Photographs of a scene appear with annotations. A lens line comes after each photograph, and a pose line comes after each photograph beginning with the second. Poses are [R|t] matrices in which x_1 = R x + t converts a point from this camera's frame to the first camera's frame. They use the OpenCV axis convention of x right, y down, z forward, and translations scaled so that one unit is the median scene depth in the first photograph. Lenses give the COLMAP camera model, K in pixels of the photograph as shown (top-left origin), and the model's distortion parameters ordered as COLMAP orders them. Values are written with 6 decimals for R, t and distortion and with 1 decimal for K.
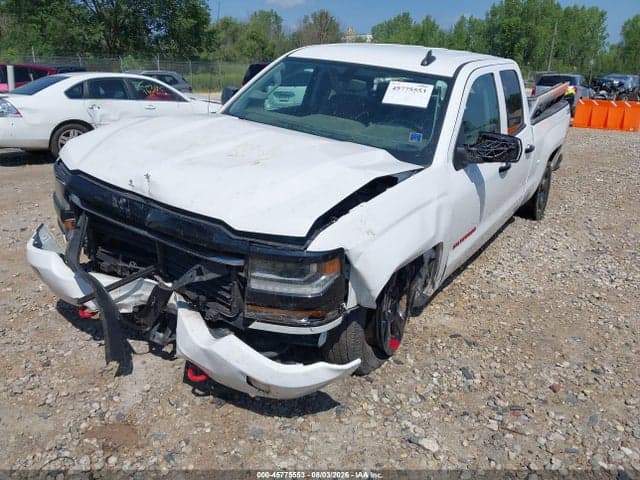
lens RADIAL K [[509.2, 0, 317.1], [0, 509.2, 227.1], [0, 0, 1]] dist [0.014171, -0.011376]
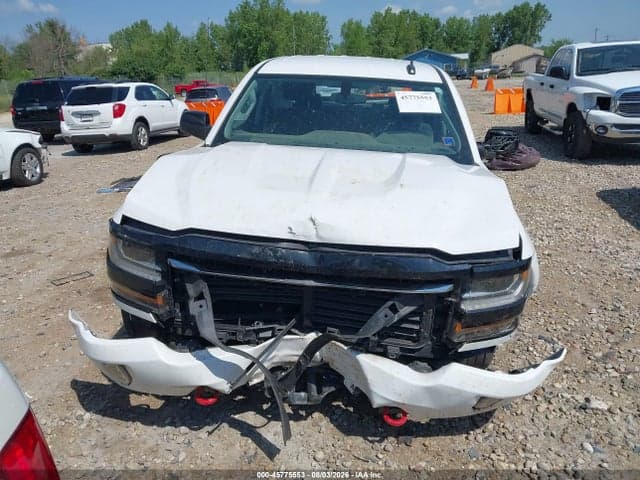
lens RADIAL K [[509.2, 0, 317.1], [0, 509.2, 227.1], [0, 0, 1]] dist [0.014171, -0.011376]
pose [[0.888168, -0.187877, 0.419357, -0.505656], [0.192165, 0.980827, 0.032430, -0.082143], [-0.417410, 0.051782, 0.907242, 0.143075]]
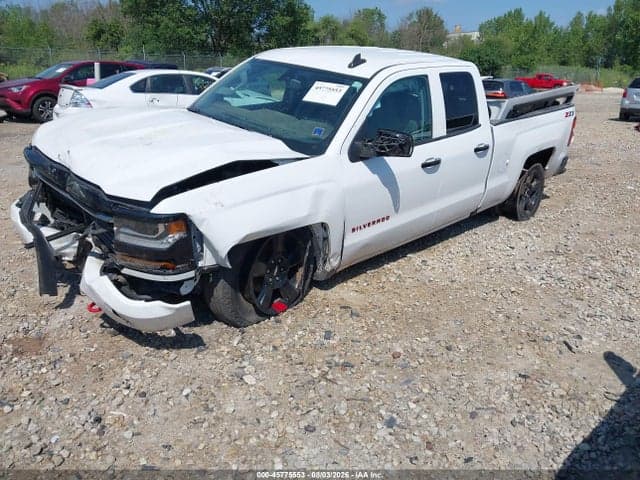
lens RADIAL K [[509.2, 0, 317.1], [0, 509.2, 227.1], [0, 0, 1]] dist [0.014171, -0.011376]
pose [[0.980320, 0.067061, -0.185674, 0.395664], [-0.066272, 0.997747, 0.010460, 0.026041], [0.185957, 0.002050, 0.982556, -0.116940]]
